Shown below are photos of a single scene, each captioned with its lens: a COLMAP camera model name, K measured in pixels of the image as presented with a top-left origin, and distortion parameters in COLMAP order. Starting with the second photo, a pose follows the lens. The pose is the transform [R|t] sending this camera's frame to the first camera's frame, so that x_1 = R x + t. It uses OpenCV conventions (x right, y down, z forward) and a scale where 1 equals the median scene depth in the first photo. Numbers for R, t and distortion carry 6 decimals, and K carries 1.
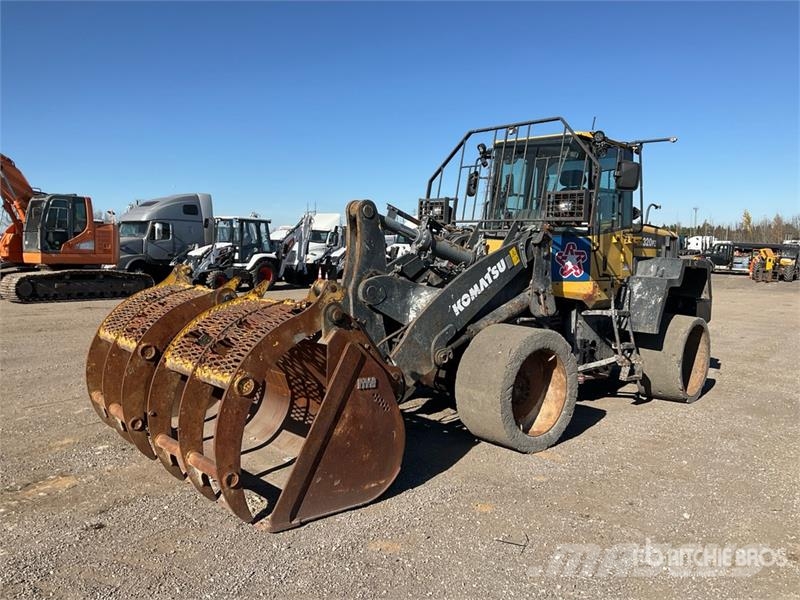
lens RADIAL K [[641.0, 0, 405.3], [0, 641.0, 300.2], [0, 0, 1]] dist [0.025855, -0.020843]
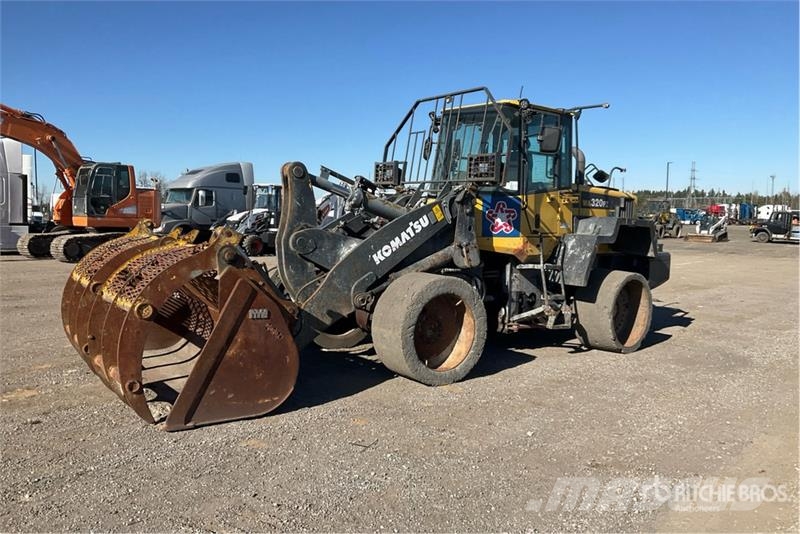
lens RADIAL K [[638.8, 0, 404.8], [0, 638.8, 266.8], [0, 0, 1]] dist [0.029352, -0.037318]
pose [[0.995985, 0.009506, -0.089016, 0.203454], [-0.009758, 0.999950, -0.002402, 0.027239], [0.088989, 0.003261, 0.996027, -0.103520]]
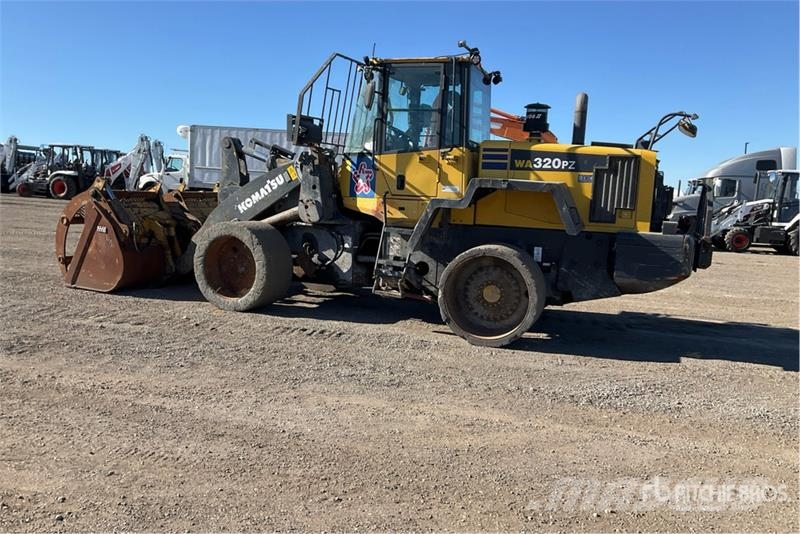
lens RADIAL K [[638.8, 0, 403.5], [0, 638.8, 267.2], [0, 0, 1]] dist [0.029352, -0.037318]
pose [[0.434765, 0.104774, -0.894428, 1.362317], [-0.107228, 0.992166, 0.064102, 0.012260], [0.894137, 0.068038, 0.442593, 0.621077]]
